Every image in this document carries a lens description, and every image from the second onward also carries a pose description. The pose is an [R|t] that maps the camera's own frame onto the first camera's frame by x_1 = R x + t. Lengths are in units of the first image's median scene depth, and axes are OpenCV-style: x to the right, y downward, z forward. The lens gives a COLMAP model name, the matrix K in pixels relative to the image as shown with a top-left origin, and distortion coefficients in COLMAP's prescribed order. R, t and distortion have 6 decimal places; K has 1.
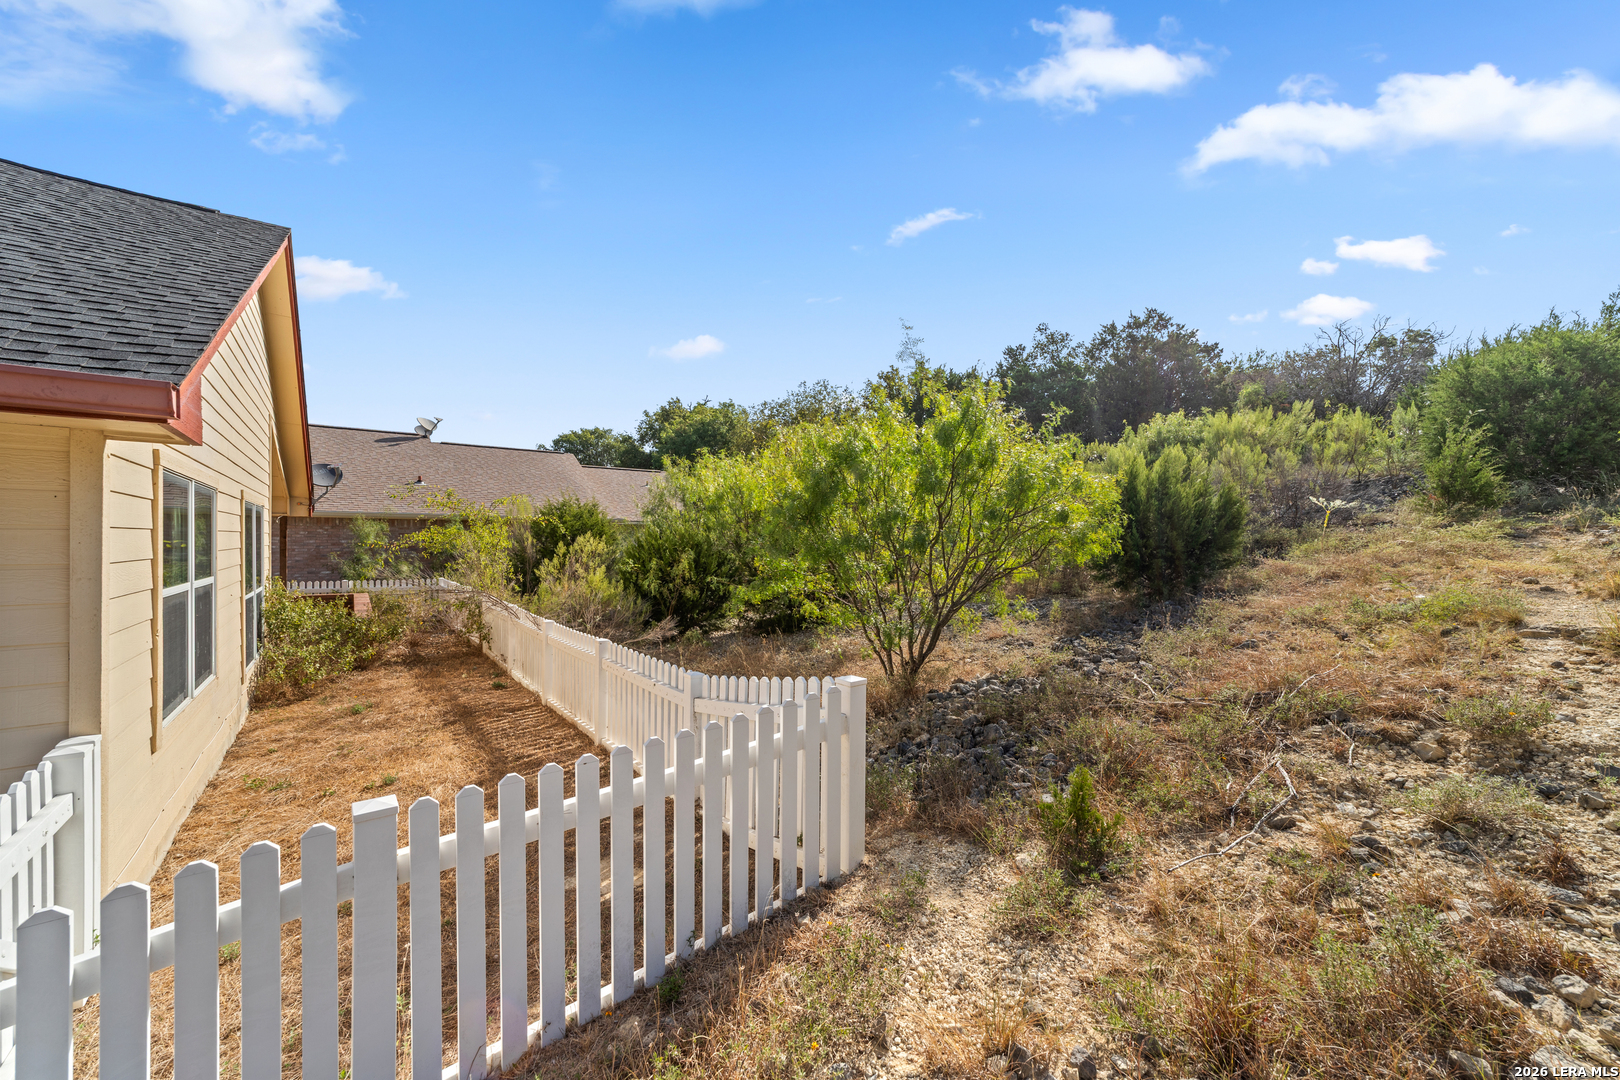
lens RADIAL K [[623.5, 0, 811.3], [0, 623.5, 537.0], [0, 0, 1]] dist [-0.014578, 0.006462]
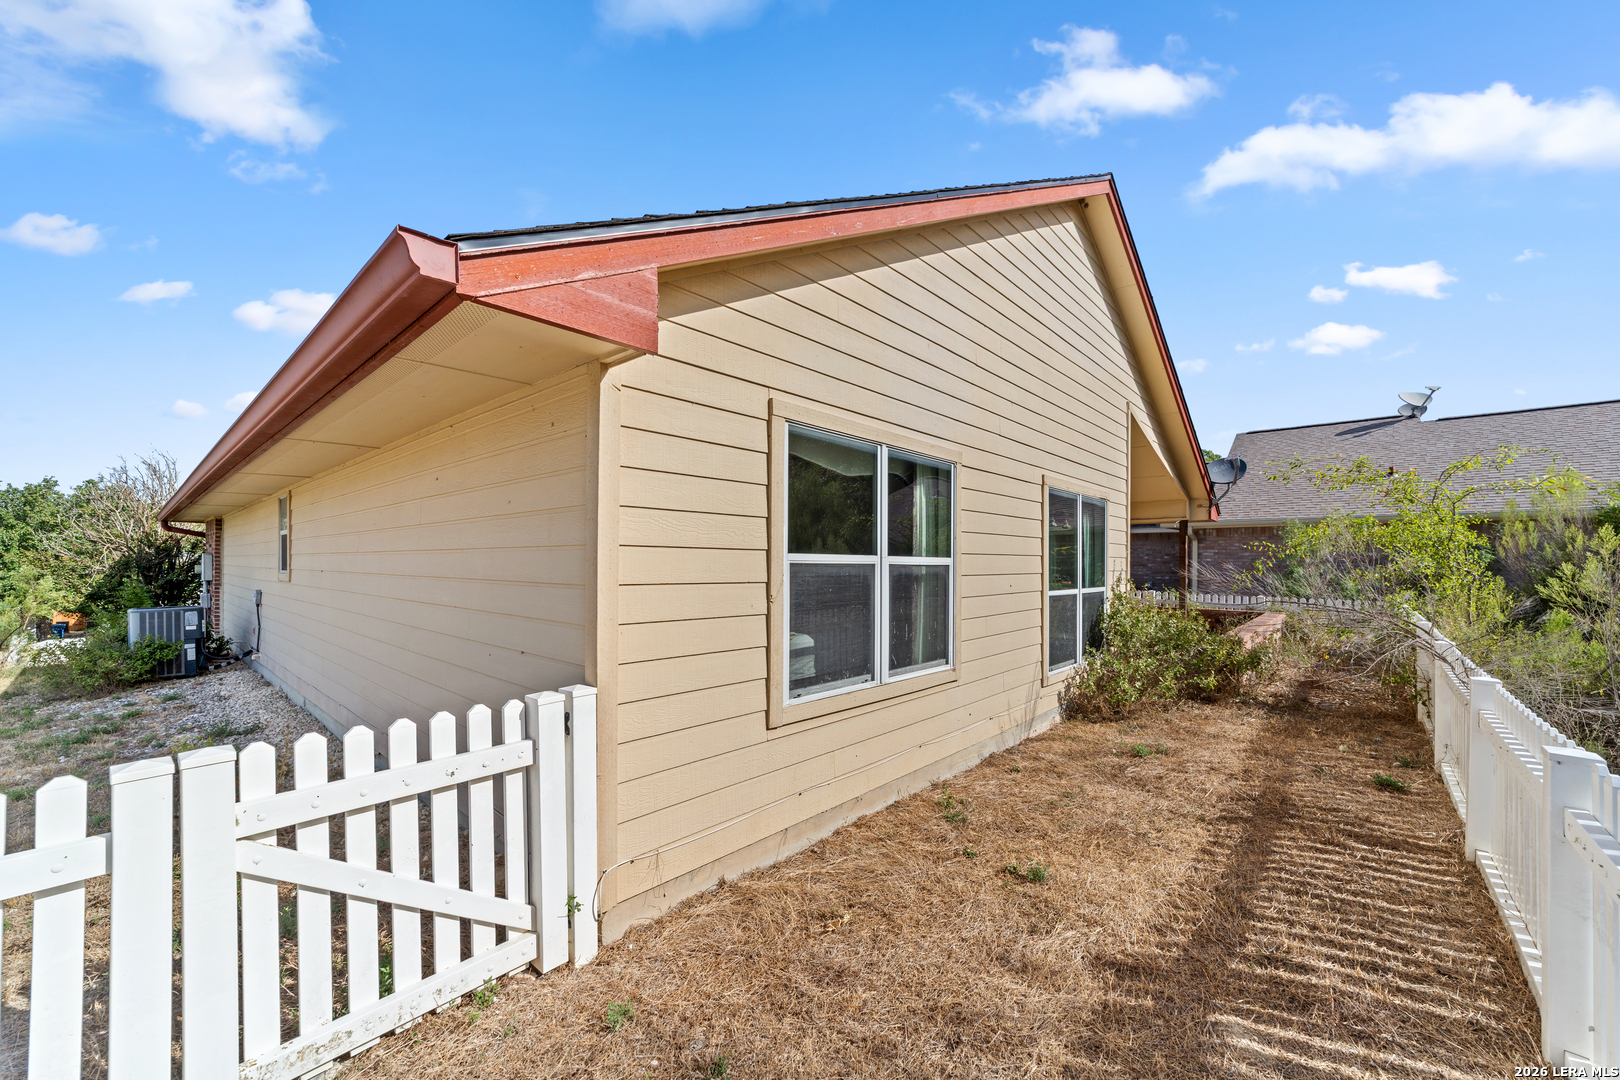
lens RADIAL K [[623.5, 0, 811.1], [0, 623.5, 573.8], [0, 0, 1]] dist [-0.014578, 0.006462]
pose [[0.186028, 0.012018, -0.982471, -0.080911], [0.000599, 0.999924, 0.012345, 0.059604], [0.982544, -0.002885, 0.186007, 0.499502]]
